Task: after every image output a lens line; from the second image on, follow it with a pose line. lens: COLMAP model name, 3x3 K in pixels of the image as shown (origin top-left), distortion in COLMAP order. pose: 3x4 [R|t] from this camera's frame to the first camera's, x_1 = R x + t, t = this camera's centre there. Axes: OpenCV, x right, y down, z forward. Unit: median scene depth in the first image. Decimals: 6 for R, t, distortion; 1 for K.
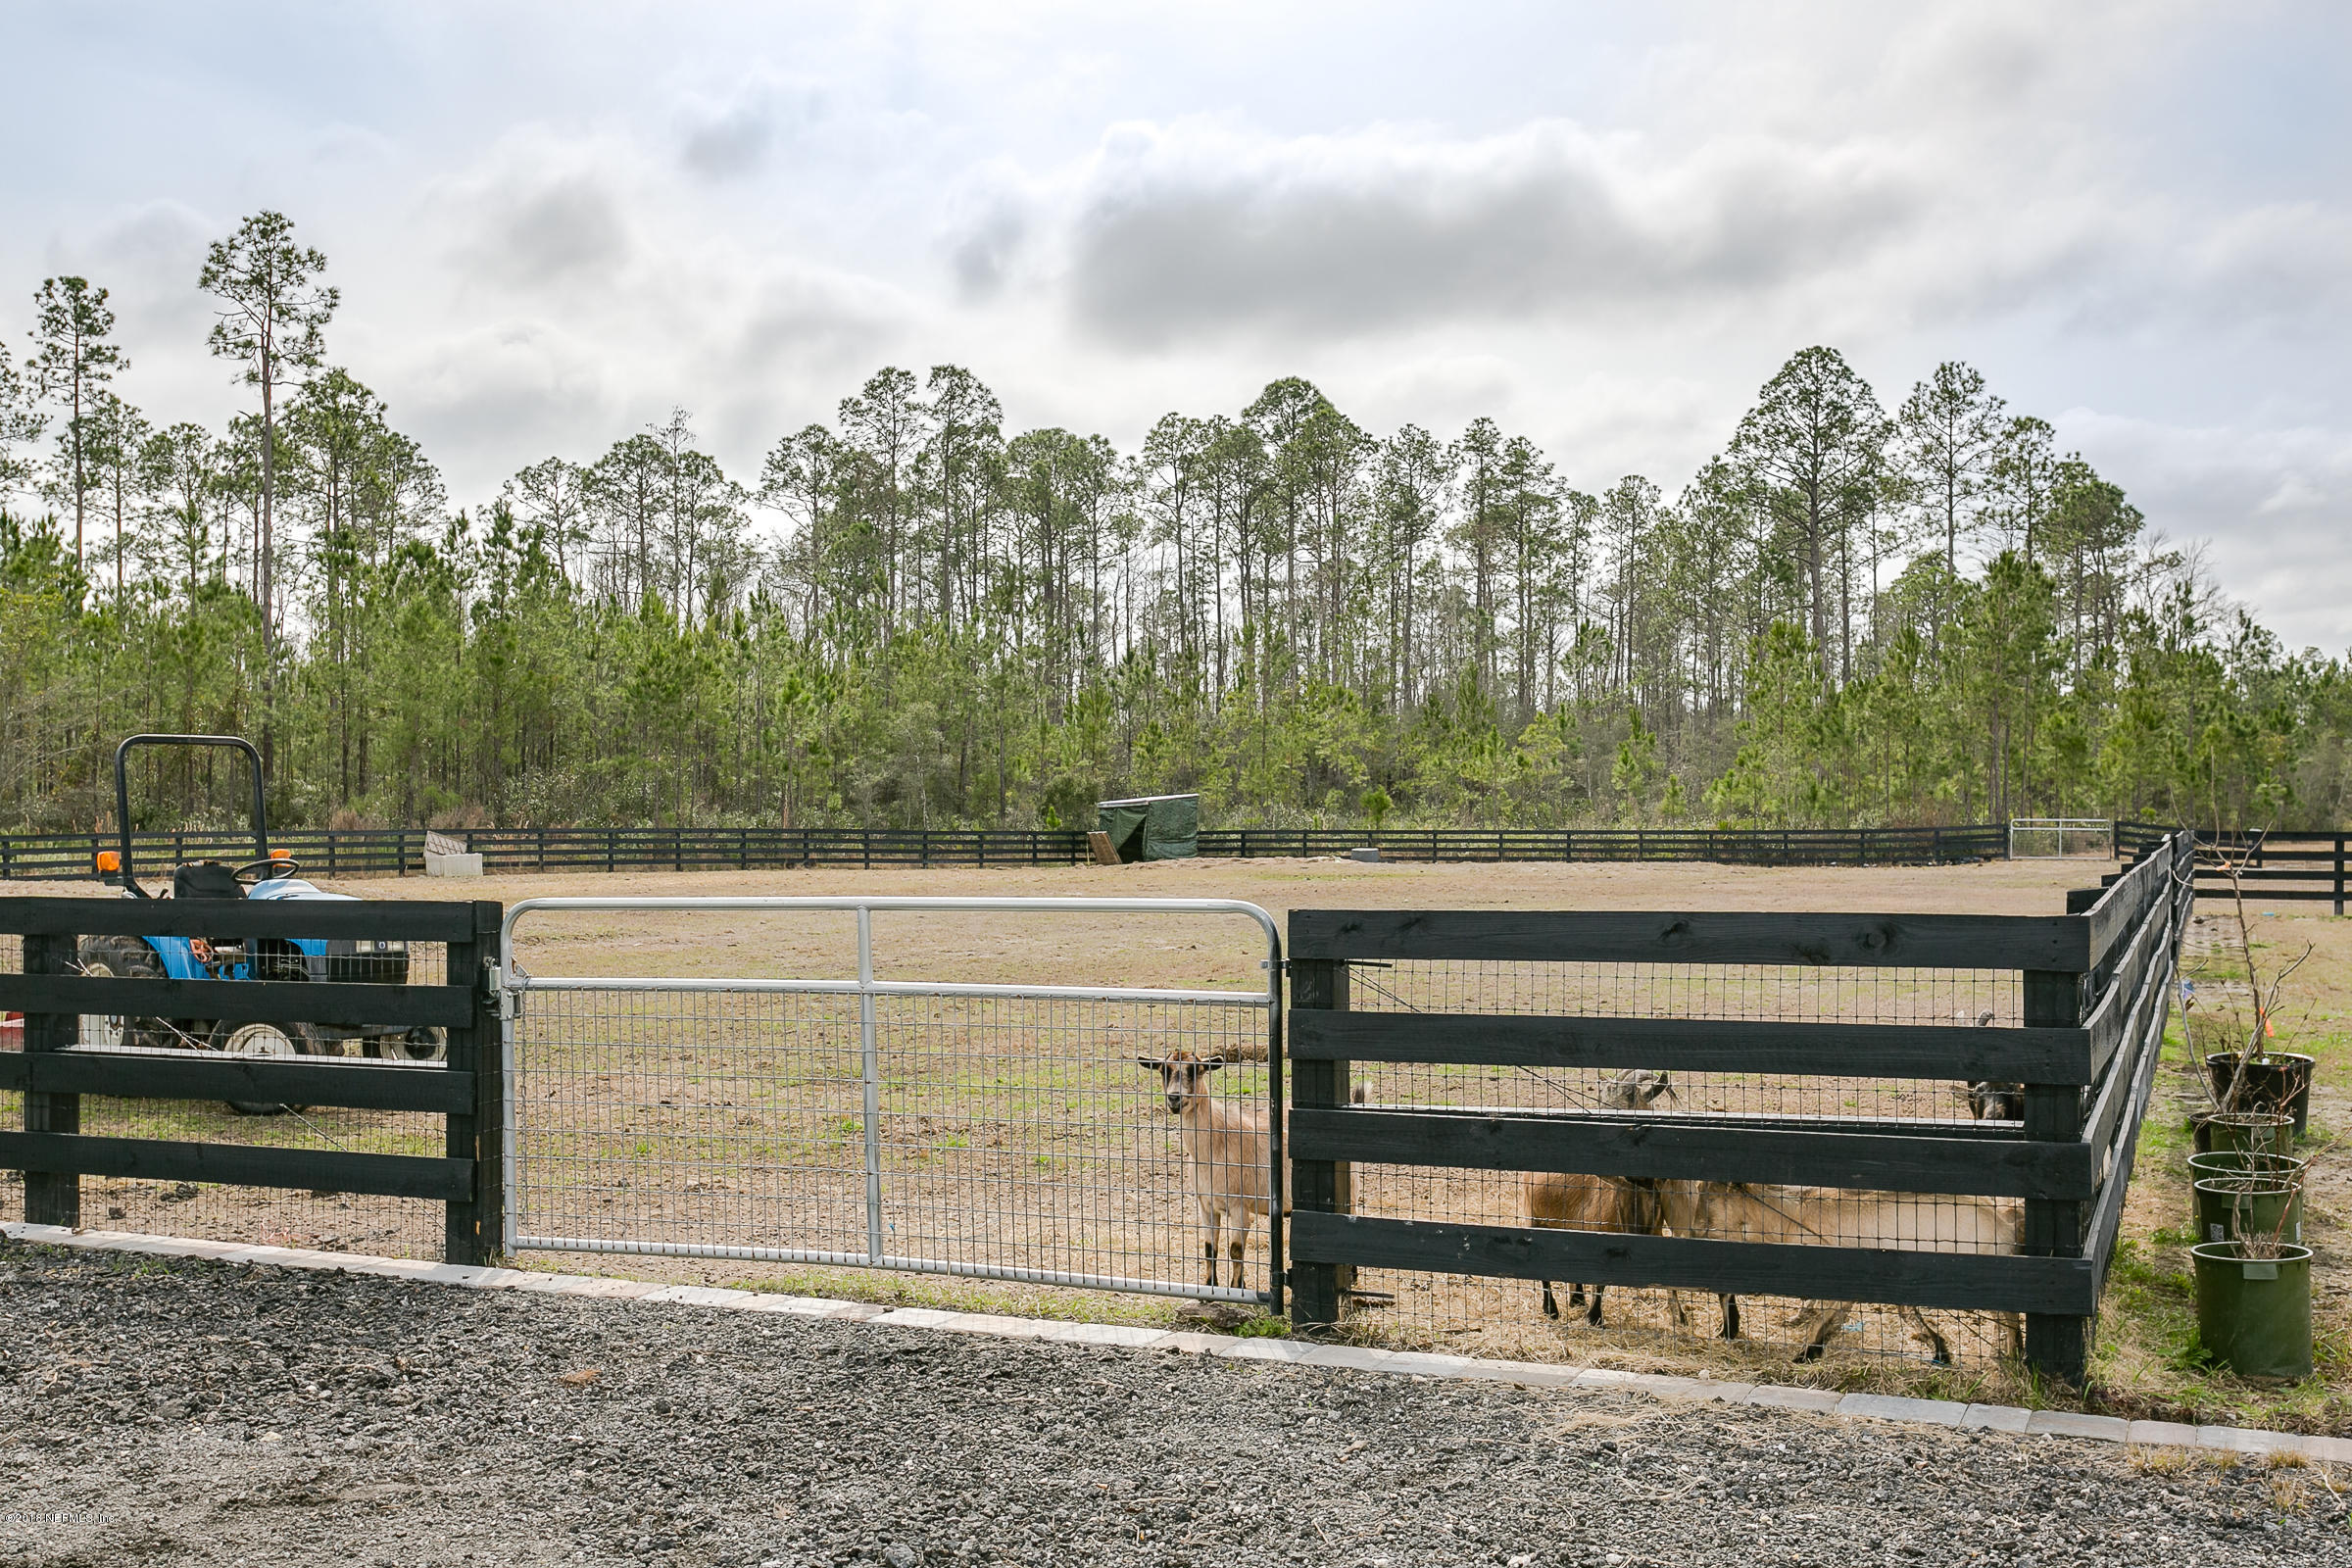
lens RADIAL K [[2456.7, 0, 1163.2], [0, 2456.7, 794.2], [0, 0, 1]] dist [0.017415, 0.000000]
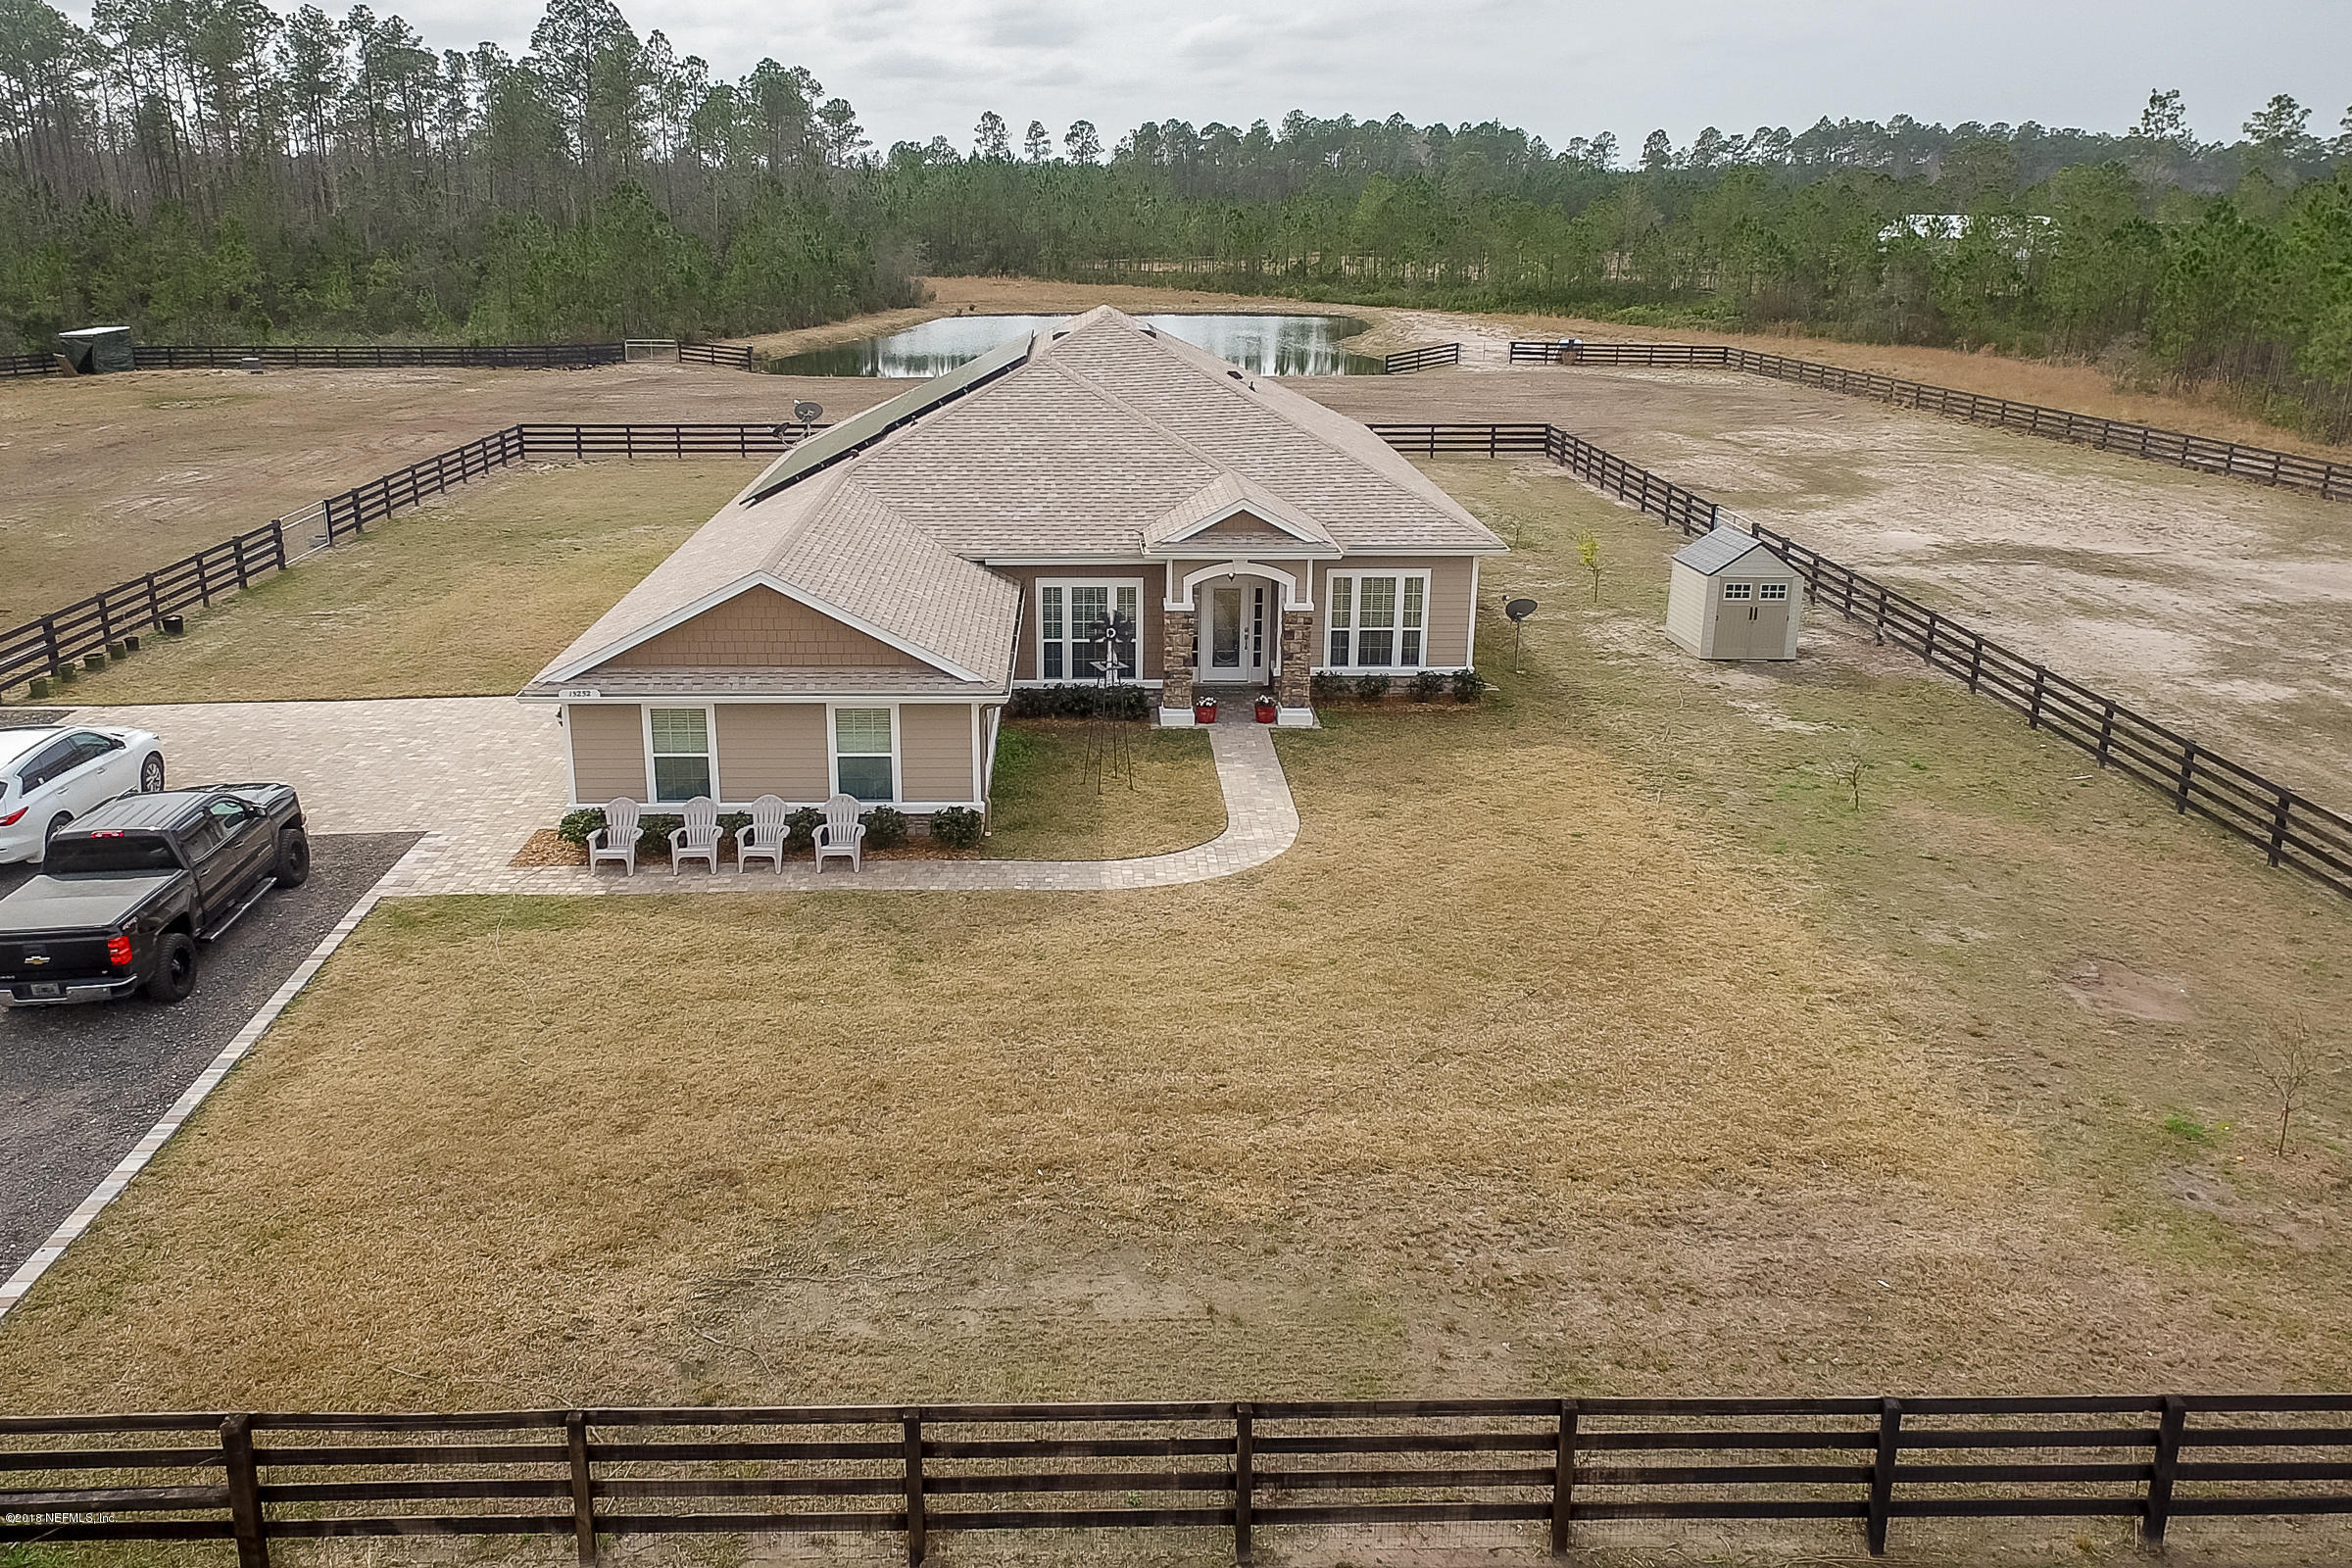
lens RADIAL K [[1831.1, 0, 1146.4], [0, 1831.1, 748.9], [0, 0, 1]] dist [0.013858, -0.005424]
pose [[0.905371, -0.118337, 0.407799, 0.060777], [-0.007719, 0.955636, 0.294448, -0.062266], [-0.424552, -0.269732, 0.864292, -0.256334]]
